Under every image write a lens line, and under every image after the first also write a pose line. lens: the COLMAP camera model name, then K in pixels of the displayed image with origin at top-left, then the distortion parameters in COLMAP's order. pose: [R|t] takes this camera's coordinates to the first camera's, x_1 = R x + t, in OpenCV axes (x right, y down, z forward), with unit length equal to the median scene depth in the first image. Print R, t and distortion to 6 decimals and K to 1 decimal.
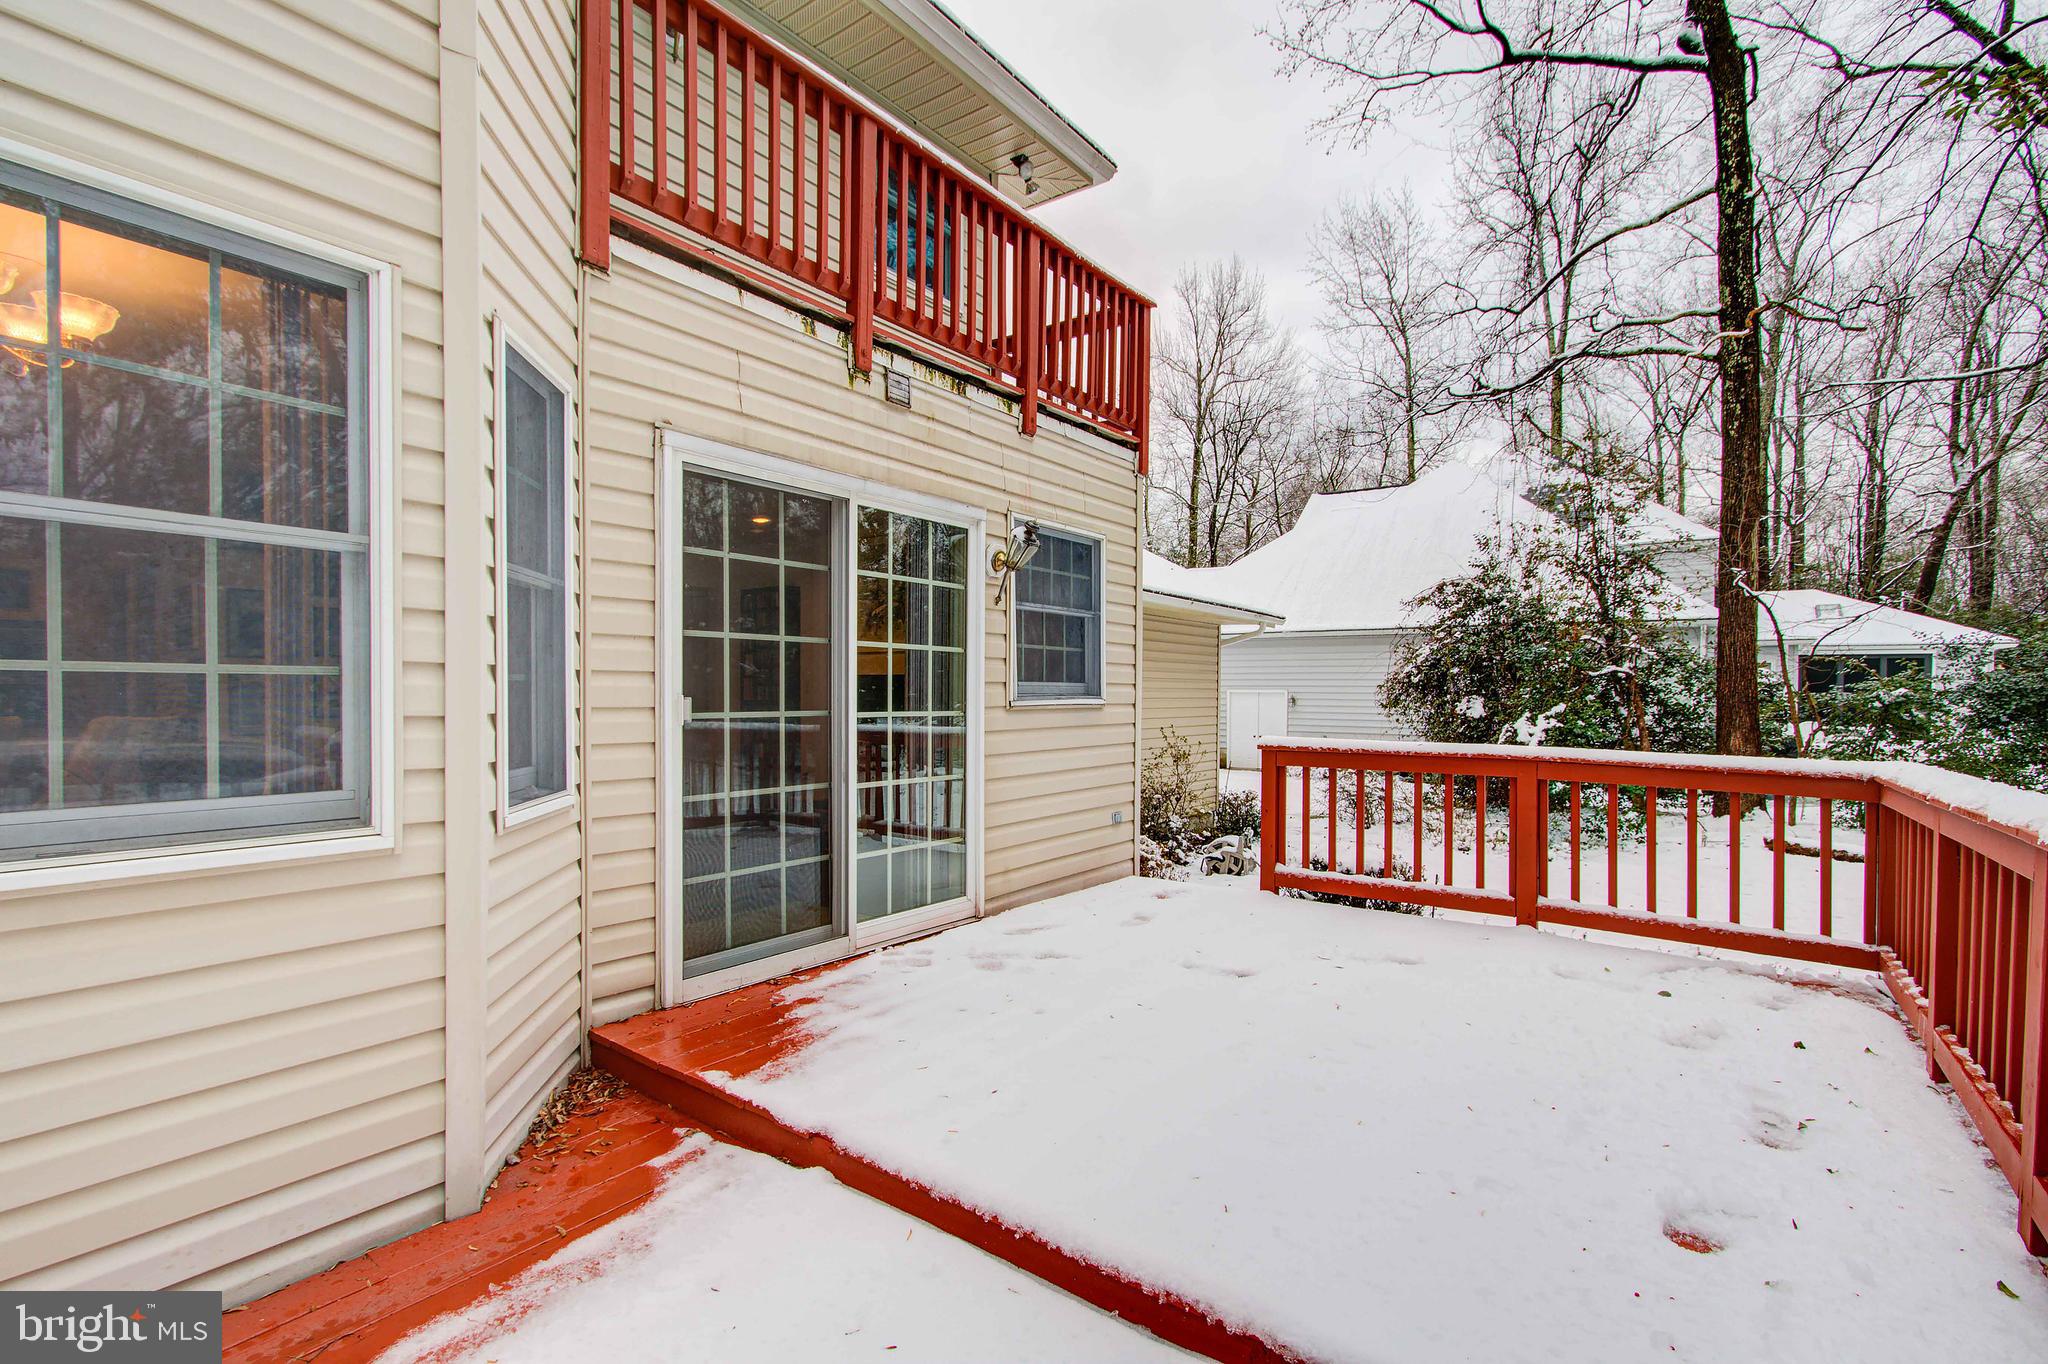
lens RADIAL K [[929.6, 0, 1035.7], [0, 929.6, 712.0], [0, 0, 1]] dist [0.001035, 0.000237]
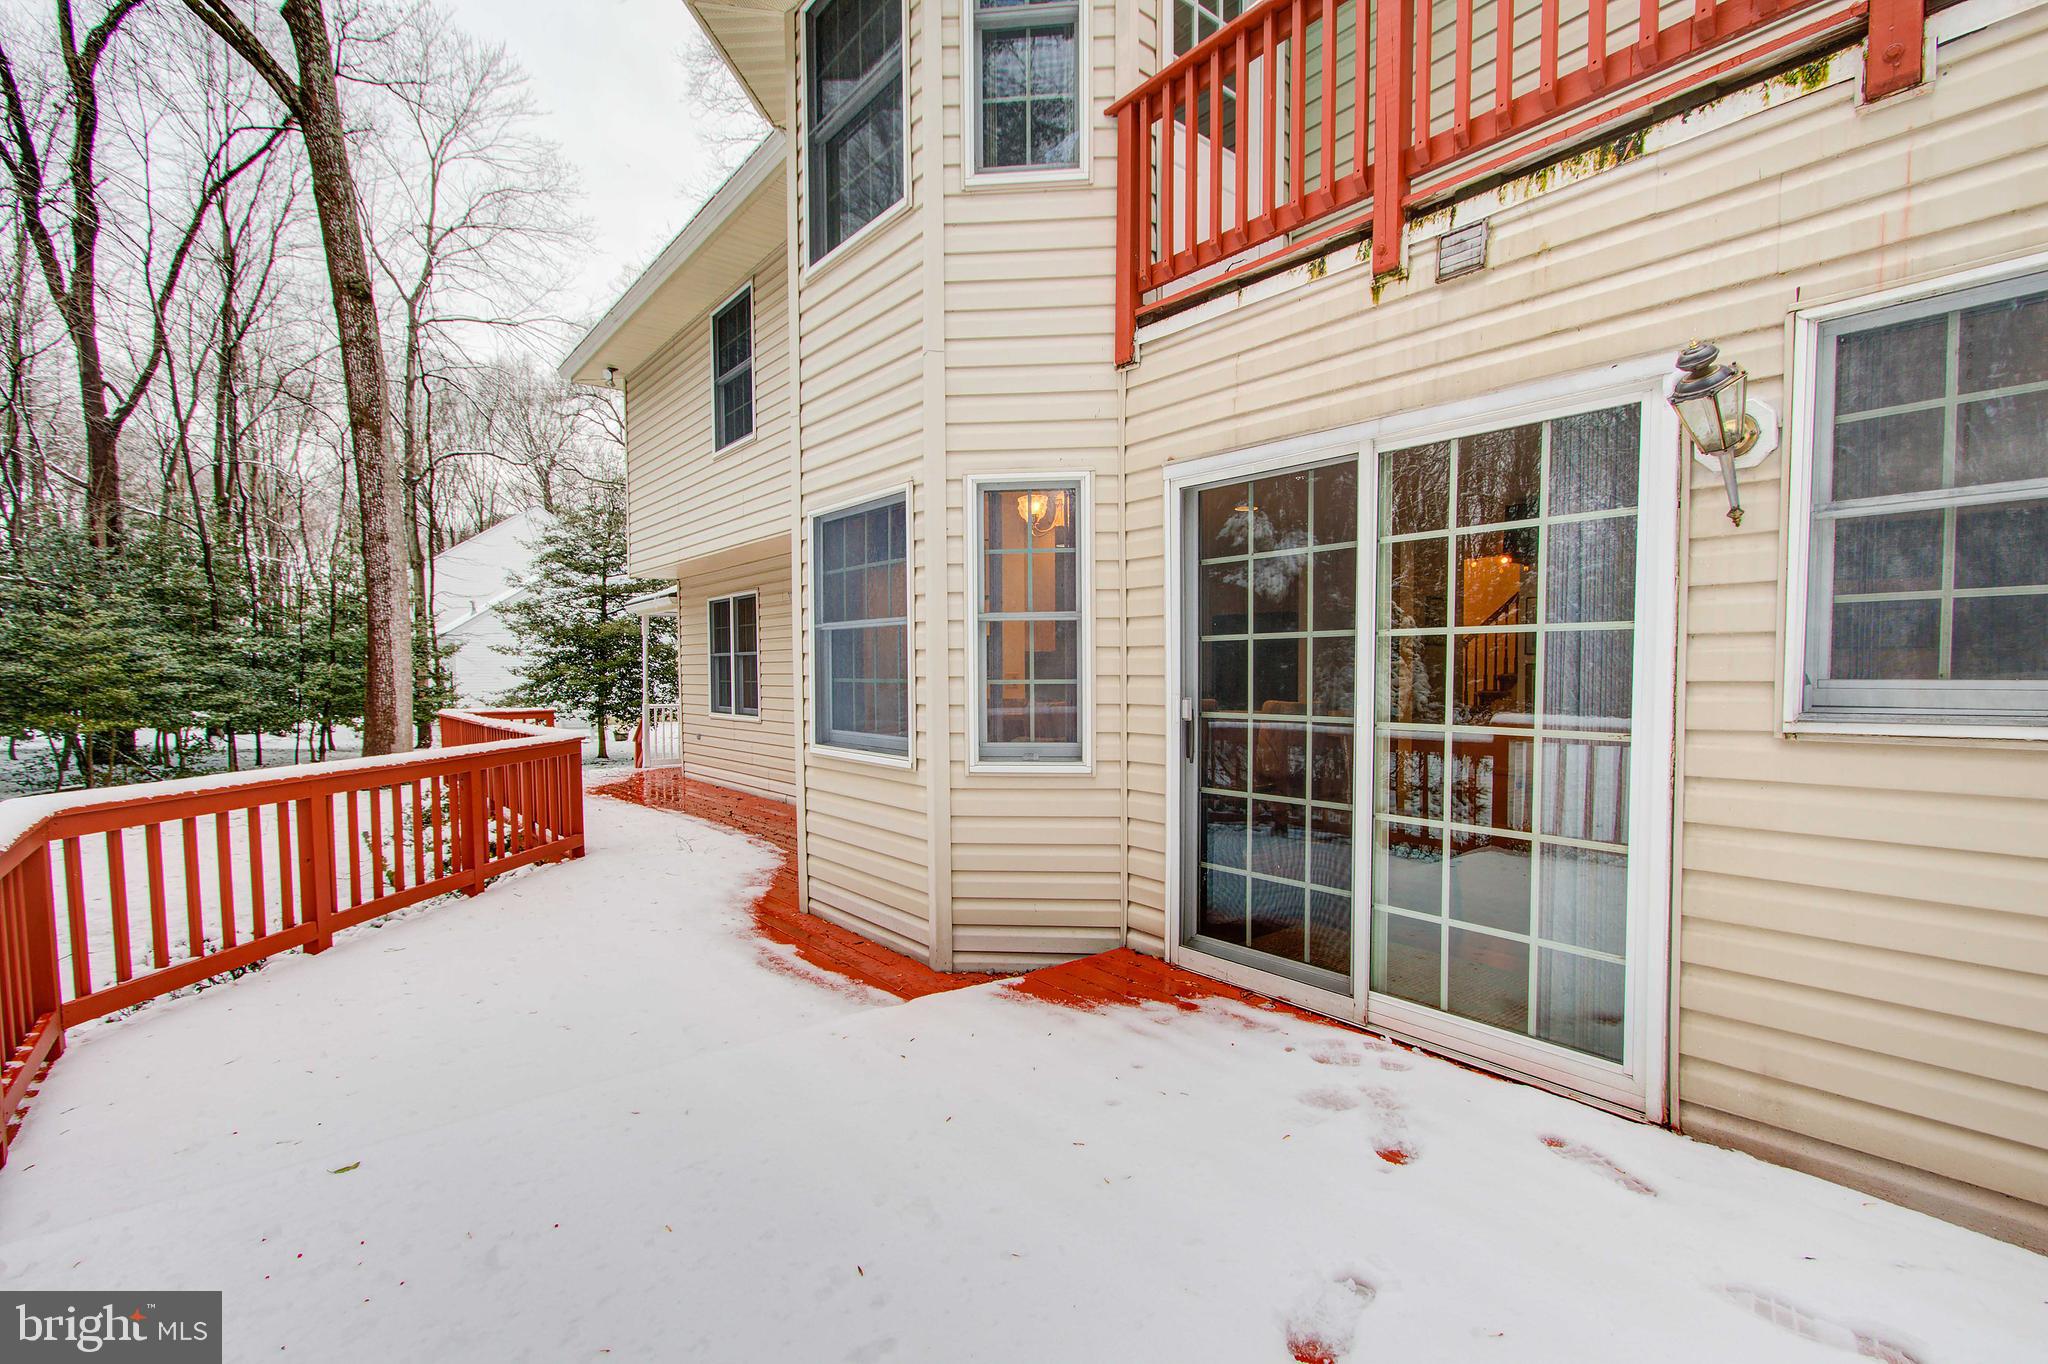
lens RADIAL K [[929.6, 0, 1035.7], [0, 929.6, 712.0], [0, 0, 1]] dist [0.001035, 0.000237]
pose [[-0.245498, 0.038502, -0.968632, 0.679410], [-0.017798, 0.998864, 0.044214, -0.040049], [0.969234, 0.028094, -0.244534, 0.985918]]
